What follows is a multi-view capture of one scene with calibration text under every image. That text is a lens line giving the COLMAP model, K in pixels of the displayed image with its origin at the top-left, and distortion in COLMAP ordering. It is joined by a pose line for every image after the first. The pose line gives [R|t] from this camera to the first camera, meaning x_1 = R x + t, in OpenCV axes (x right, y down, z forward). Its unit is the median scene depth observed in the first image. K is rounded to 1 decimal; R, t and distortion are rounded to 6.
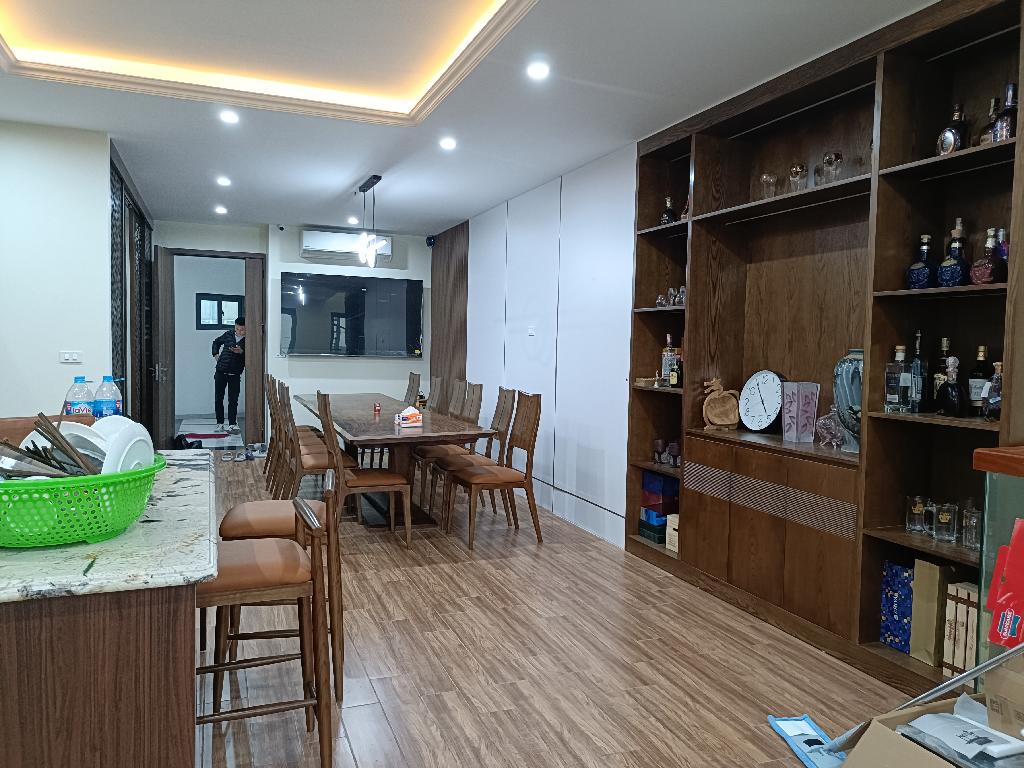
lens RADIAL K [[762.1, 0, 514.5], [0, 762.1, 384.5], [0, 0, 1]] dist [0.027814, -0.003379]
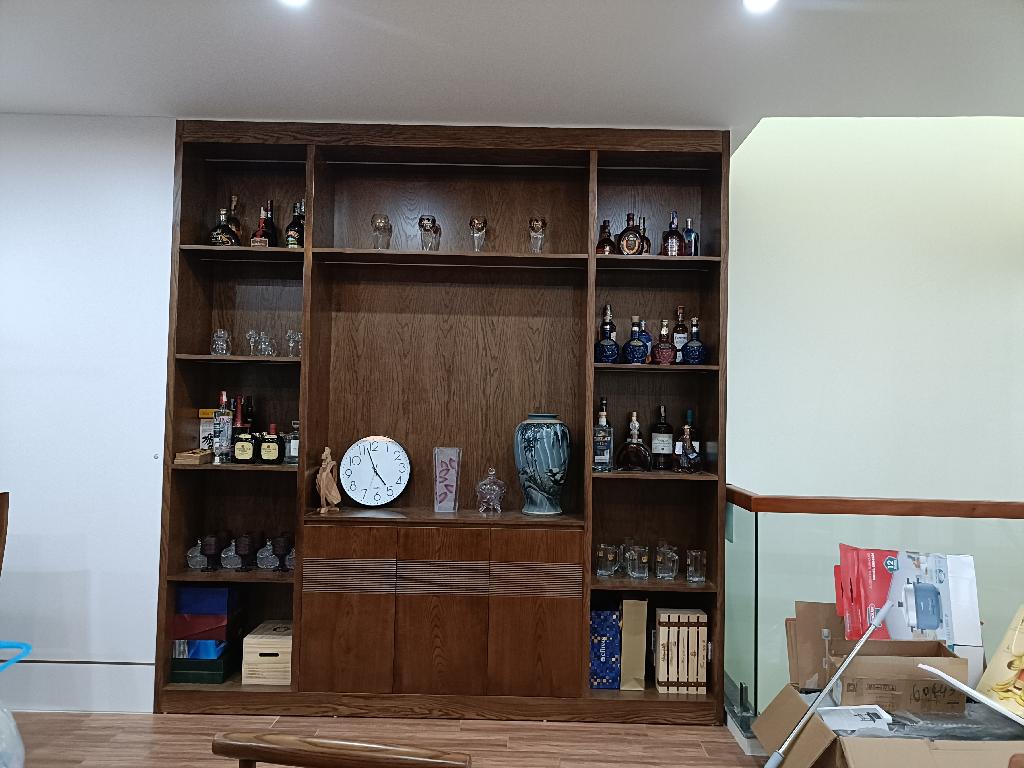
lens RADIAL K [[762.1, 0, 512.9], [0, 762.1, 381.8], [0, 0, 1]] dist [0.027814, -0.003379]
pose [[0.373730, 0.024742, 0.927207, -0.473858], [0.033989, 0.998607, -0.040348, -0.043845], [-0.926915, 0.046594, 0.372369, 0.574870]]
